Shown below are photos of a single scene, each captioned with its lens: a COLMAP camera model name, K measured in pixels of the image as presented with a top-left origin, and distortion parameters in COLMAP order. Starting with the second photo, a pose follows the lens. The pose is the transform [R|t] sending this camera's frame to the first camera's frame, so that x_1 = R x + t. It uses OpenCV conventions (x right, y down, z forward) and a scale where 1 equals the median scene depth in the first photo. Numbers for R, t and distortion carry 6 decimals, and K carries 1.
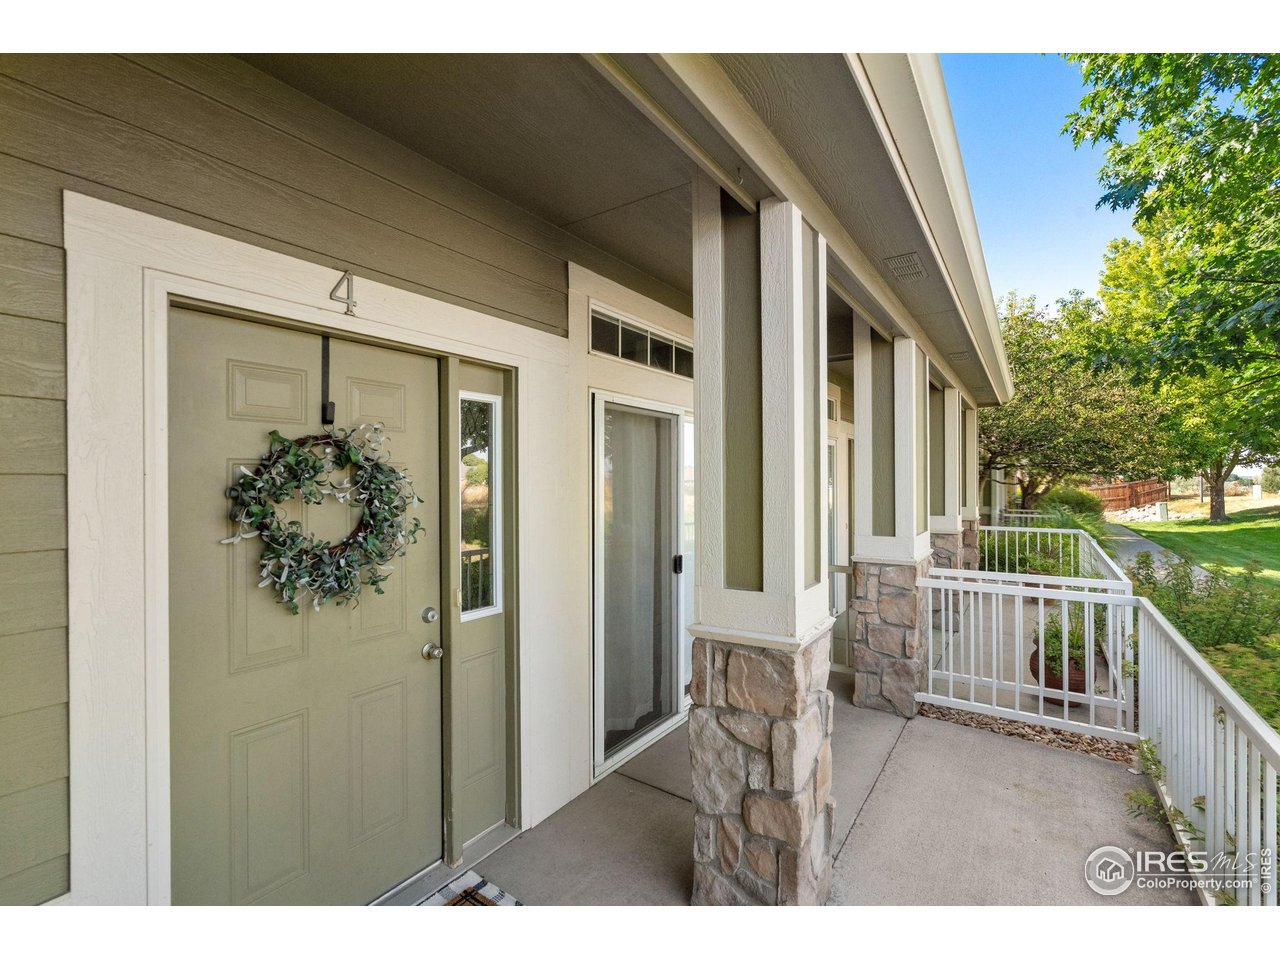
lens RADIAL K [[583.7, 0, 657.1], [0, 583.7, 477.4], [0, 0, 1]] dist [0.017774, -0.000093]
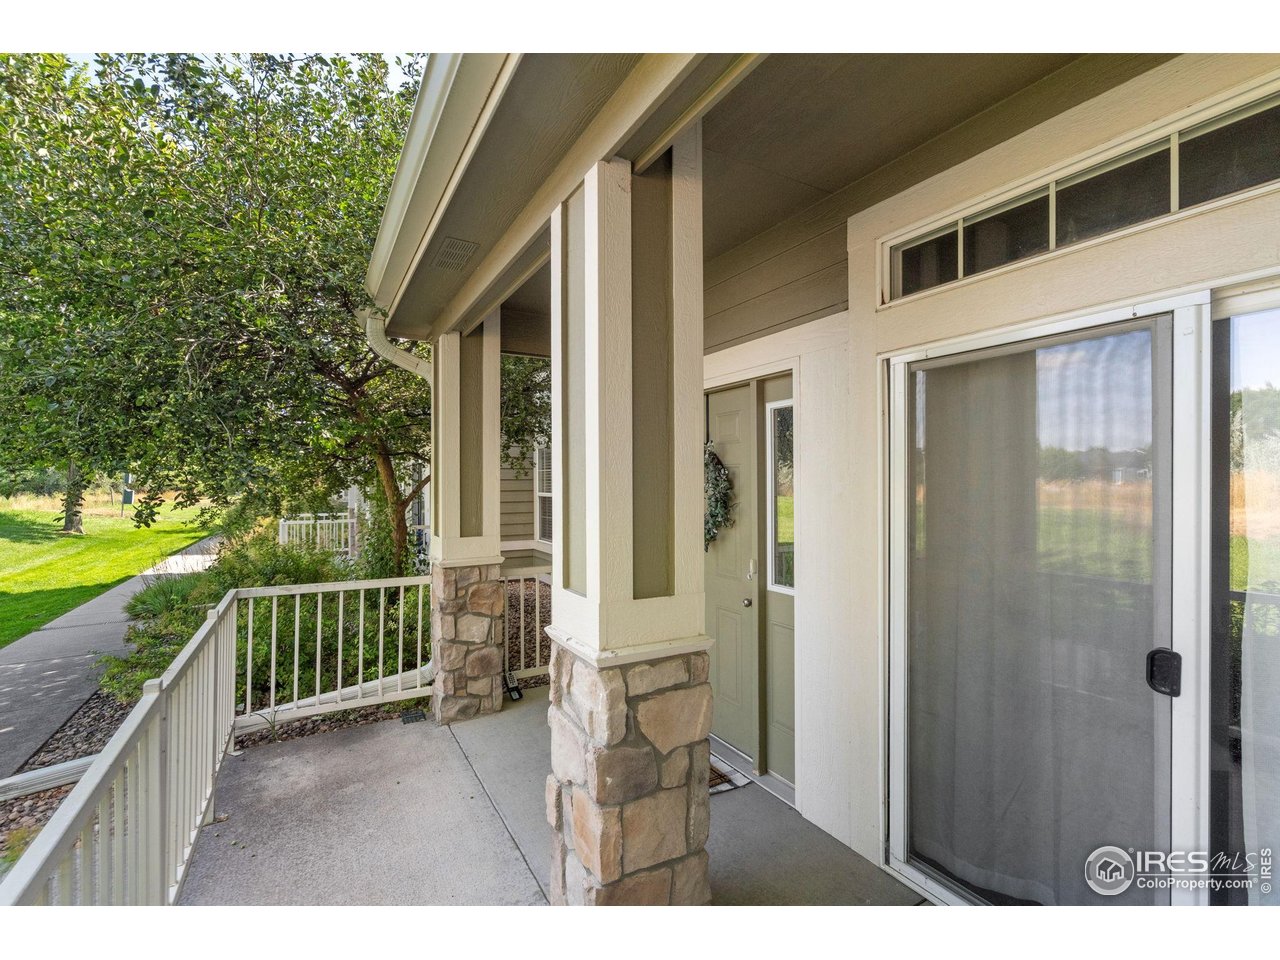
lens RADIAL K [[584.4, 0, 642.3], [0, 584.4, 473.2], [0, 0, 1]] dist [-0.001624, -0.000424]
pose [[-0.455636, -0.004468, -0.890155, 0.543729], [0.012160, 0.999863, -0.011243, 0.006610], [0.890083, -0.015947, -0.455519, 0.814400]]
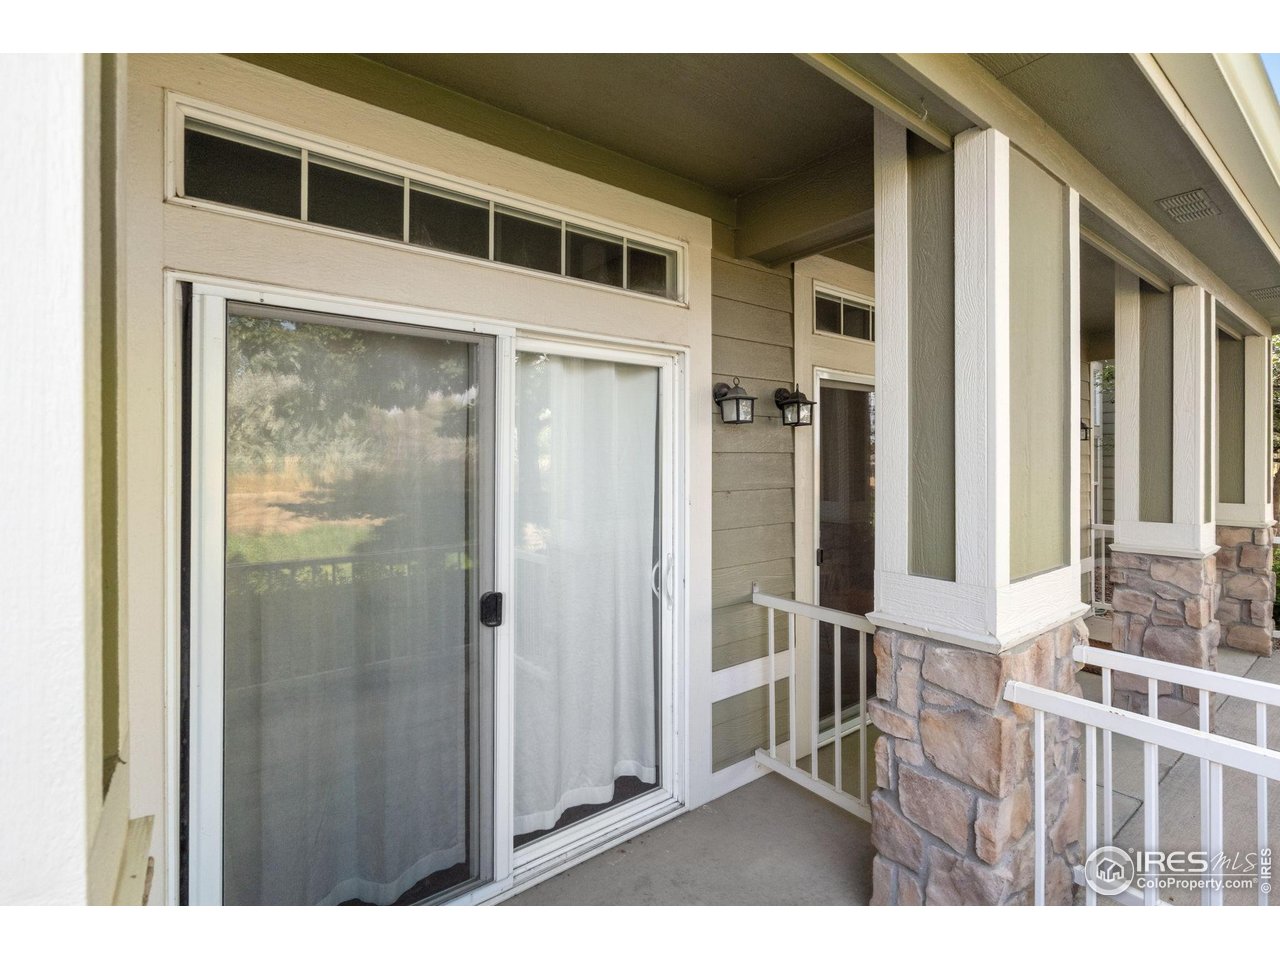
lens RADIAL K [[598.0, 0, 640.5], [0, 598.0, 460.6], [0, 0, 1]] dist [0.004314, 0.000325]
pose [[0.943072, 0.001487, -0.332586, 0.333164], [0.000942, 0.999974, 0.007141, 0.005392], [0.332588, -0.007048, 0.943046, 0.492081]]
